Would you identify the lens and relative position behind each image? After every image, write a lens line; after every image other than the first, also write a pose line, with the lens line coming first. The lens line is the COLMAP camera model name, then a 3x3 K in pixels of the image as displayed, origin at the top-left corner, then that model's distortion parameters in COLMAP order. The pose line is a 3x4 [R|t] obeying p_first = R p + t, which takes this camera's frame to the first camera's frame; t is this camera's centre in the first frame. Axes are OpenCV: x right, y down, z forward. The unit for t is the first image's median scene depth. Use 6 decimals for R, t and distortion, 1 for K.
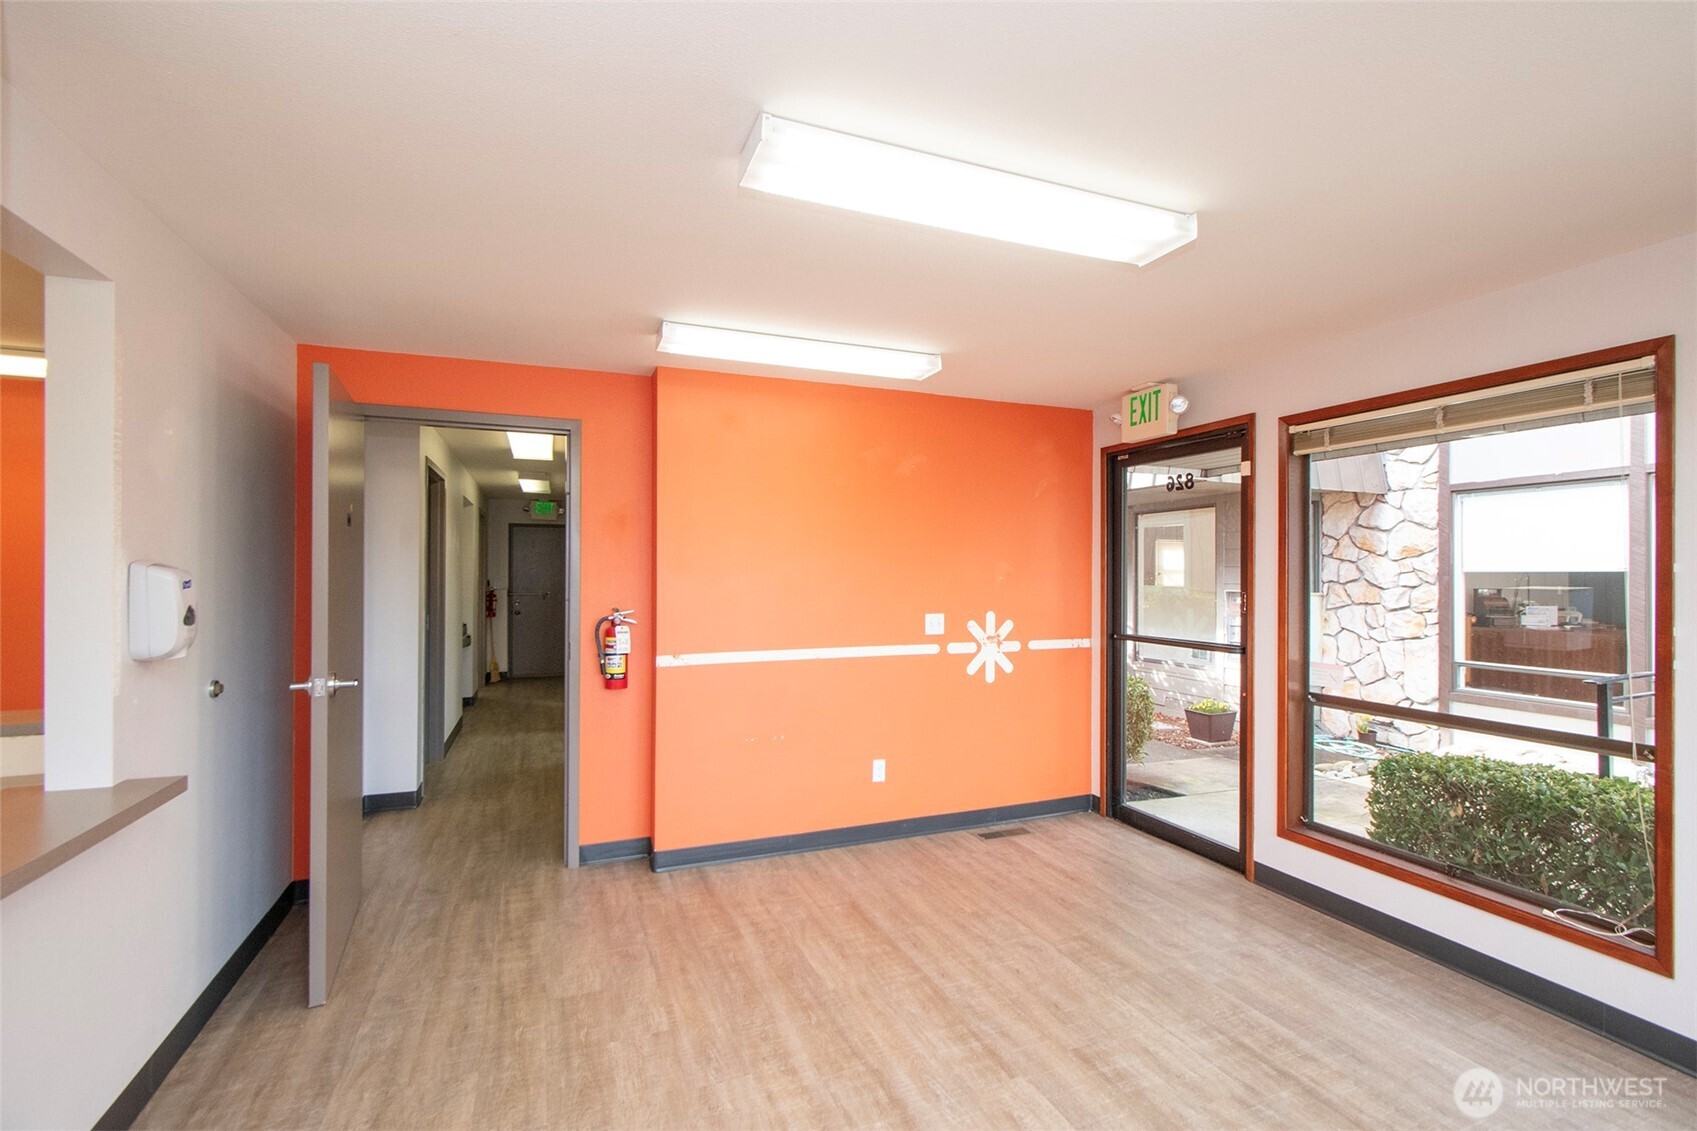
lens RADIAL K [[745.9, 0, 841.2], [0, 745.9, 573.2], [0, 0, 1]] dist [0.000061, -0.000156]
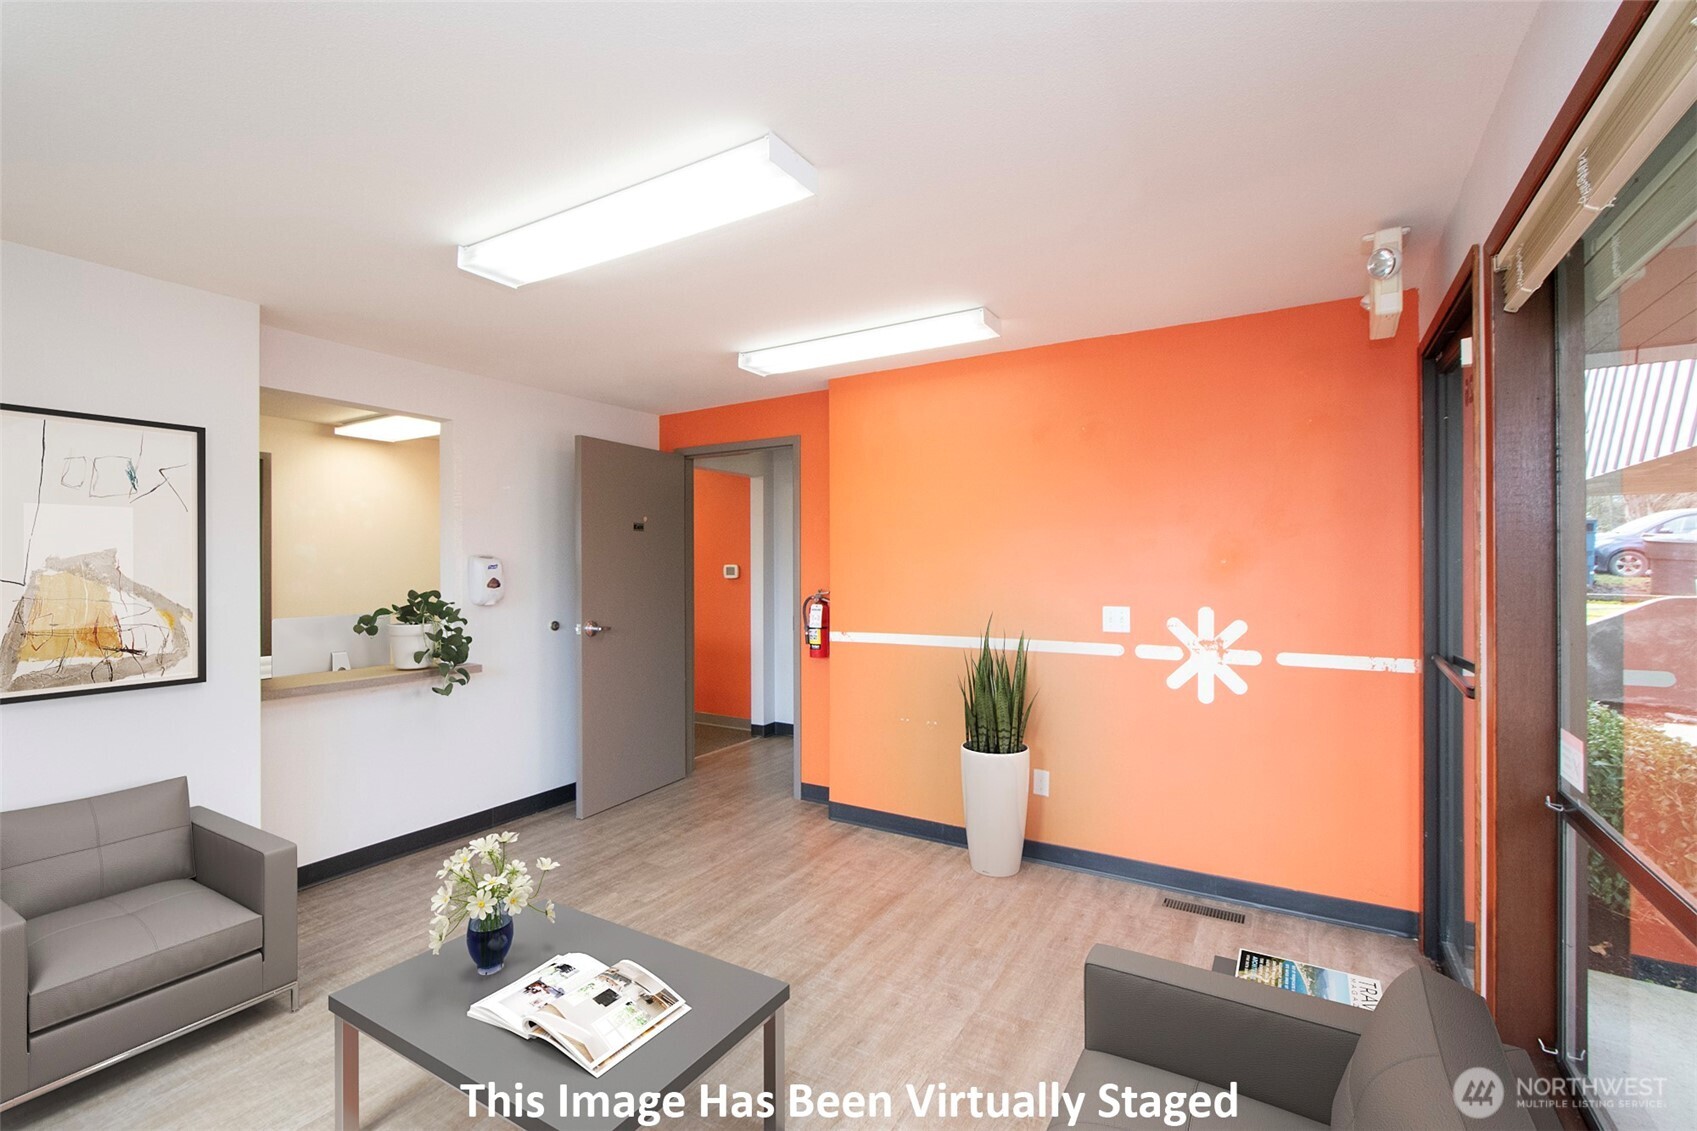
lens RADIAL K [[754.5, 0, 829.1], [0, 754.5, 560.4], [0, 0, 1]] dist [-0.001109, -0.000082]
pose [[0.595198, -0.009425, -0.803524, 0.813353], [0.005570, 0.999956, -0.007603, 0.012166], [0.803560, 0.000050, 0.595224, 0.359982]]
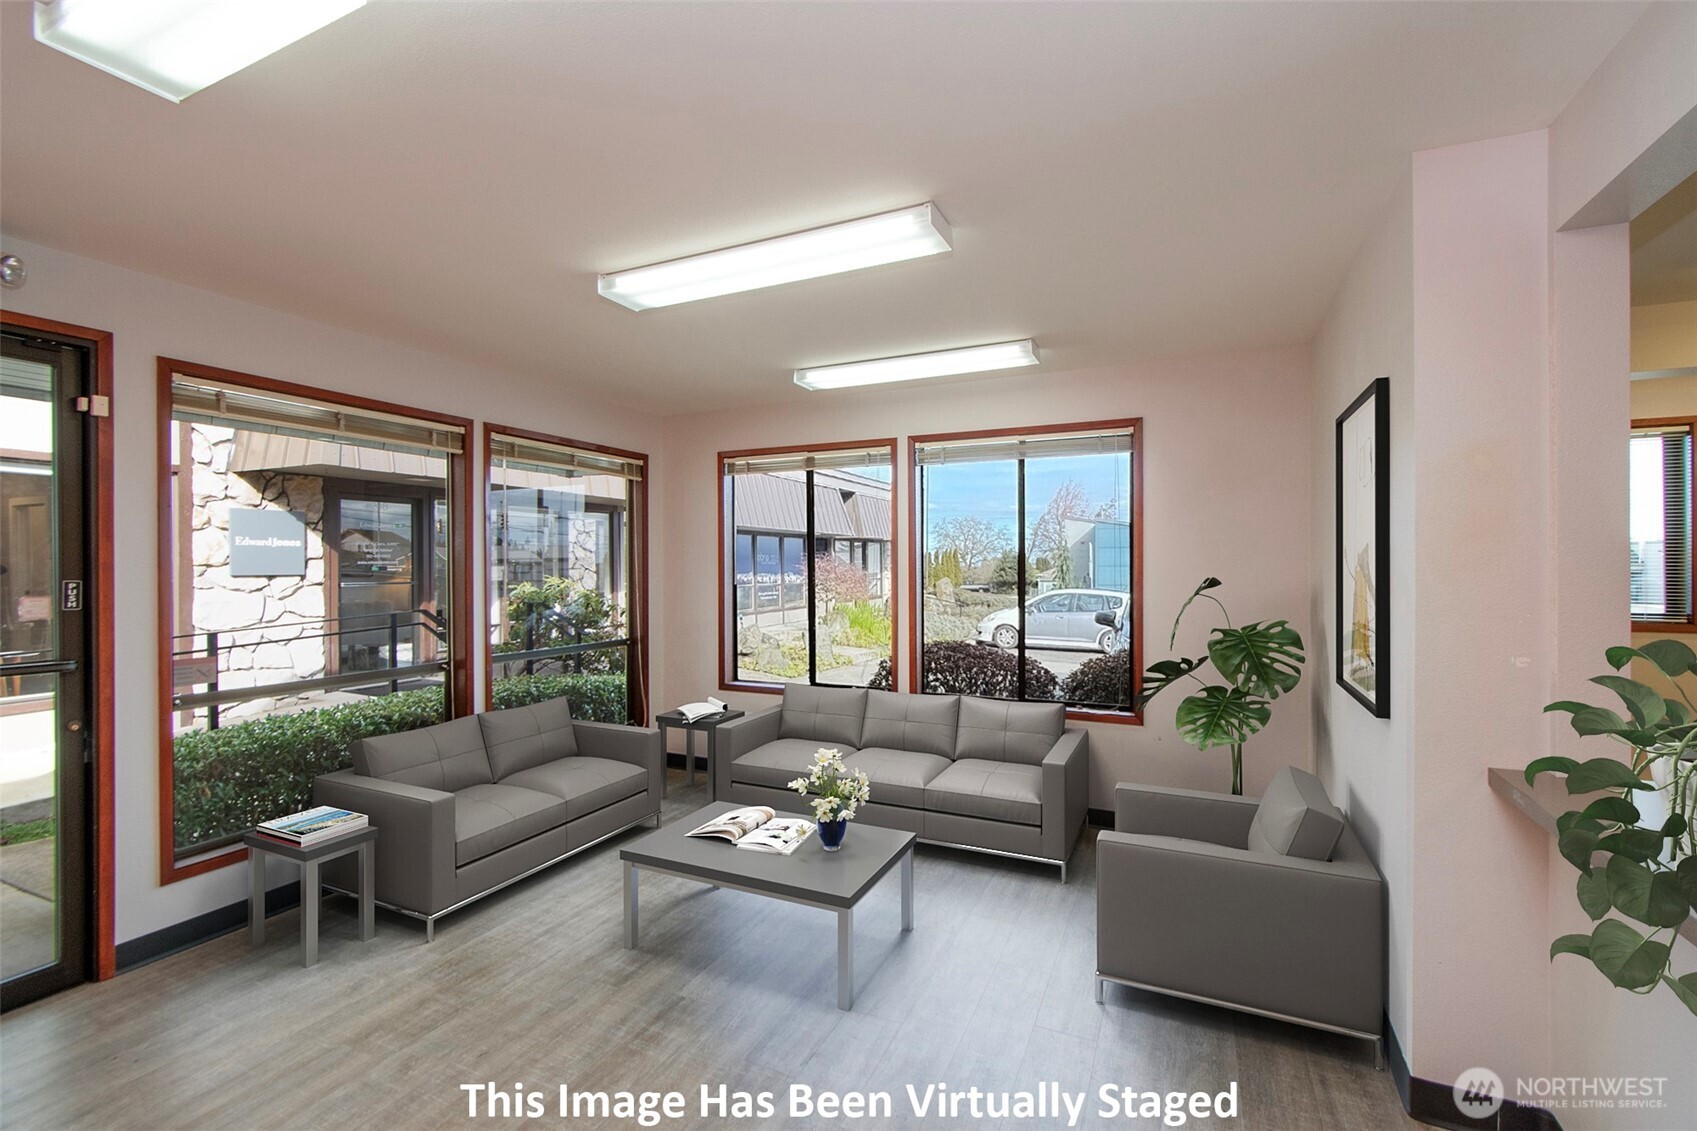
lens RADIAL K [[745.9, 0, 841.2], [0, 745.9, 573.2], [0, 0, 1]] dist [0.000061, -0.000156]
pose [[-0.685139, -0.008653, 0.728361, -0.529028], [-0.000827, 0.999938, 0.011102, 0.013828], [-0.728412, 0.007004, -0.685104, 1.122886]]
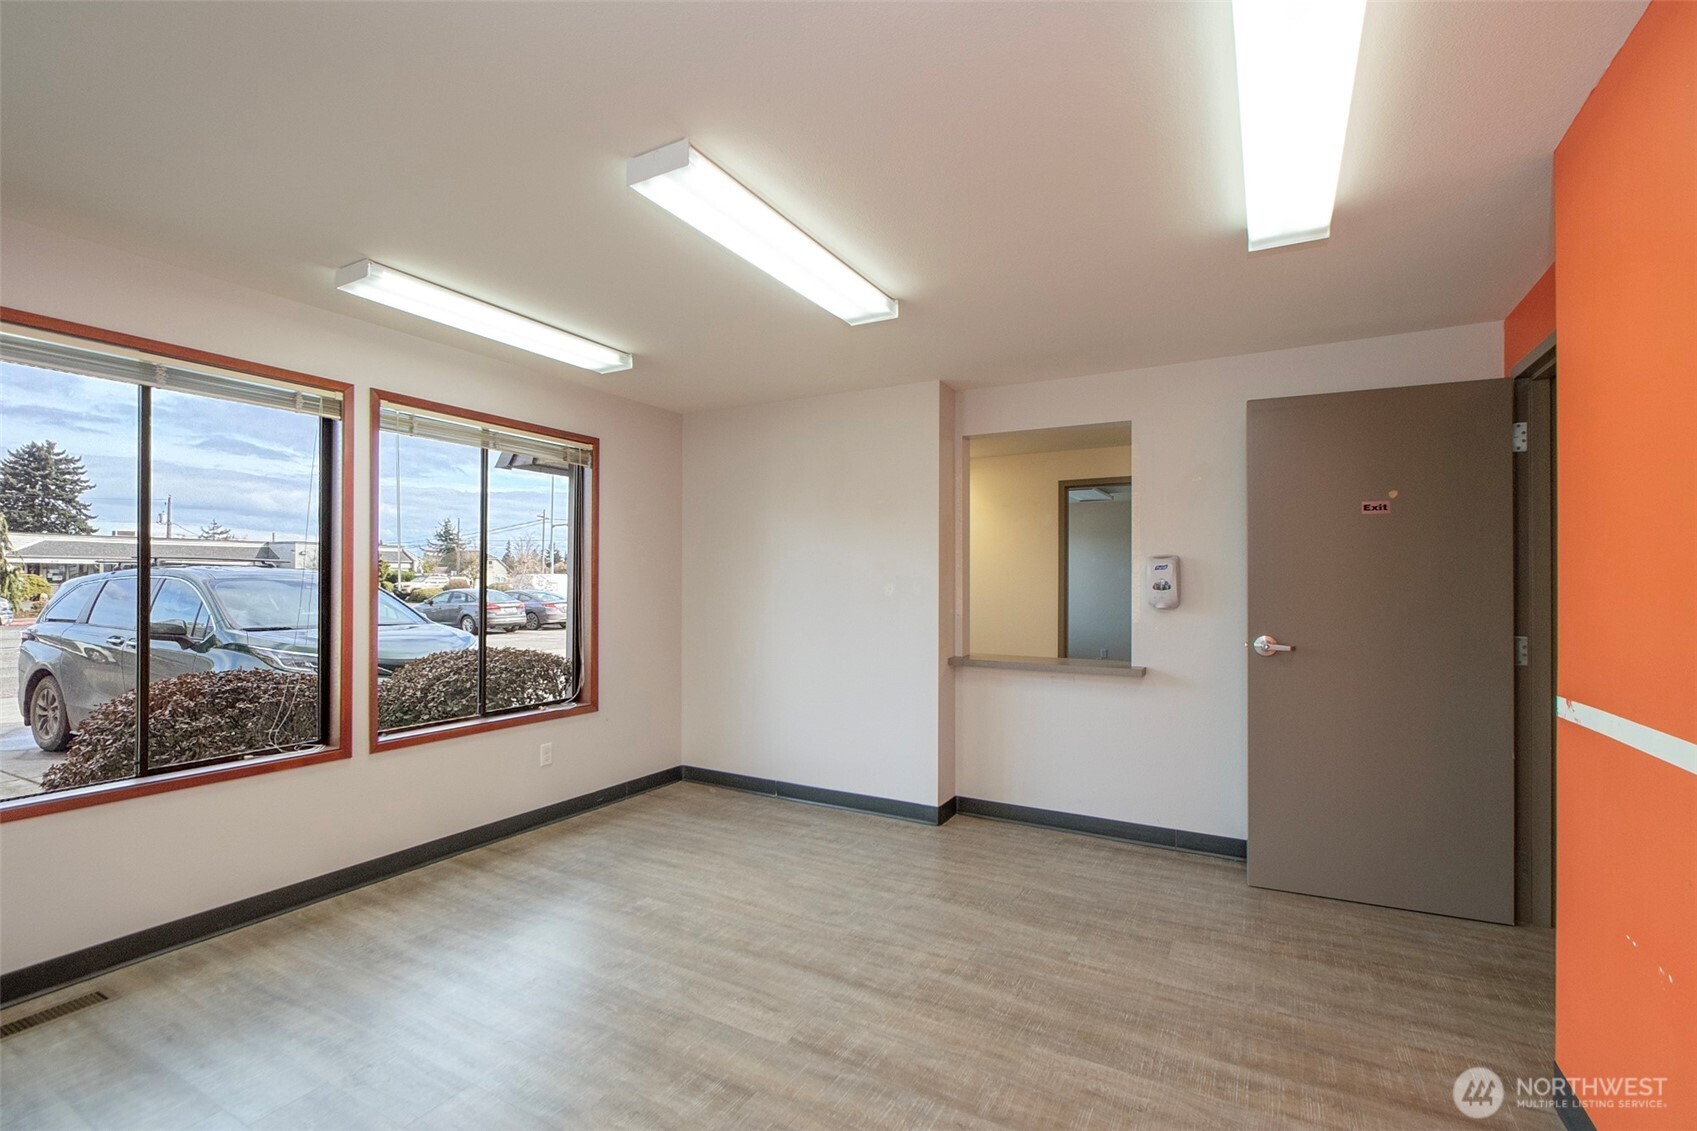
lens RADIAL K [[745.9, 0, 841.2], [0, 745.9, 573.2], [0, 0, 1]] dist [0.000061, -0.000156]
pose [[-0.778794, -0.014902, -0.627103, 0.578614], [-0.008767, 0.999879, -0.012872, 0.038545], [0.627218, -0.004527, -0.778830, 1.290939]]
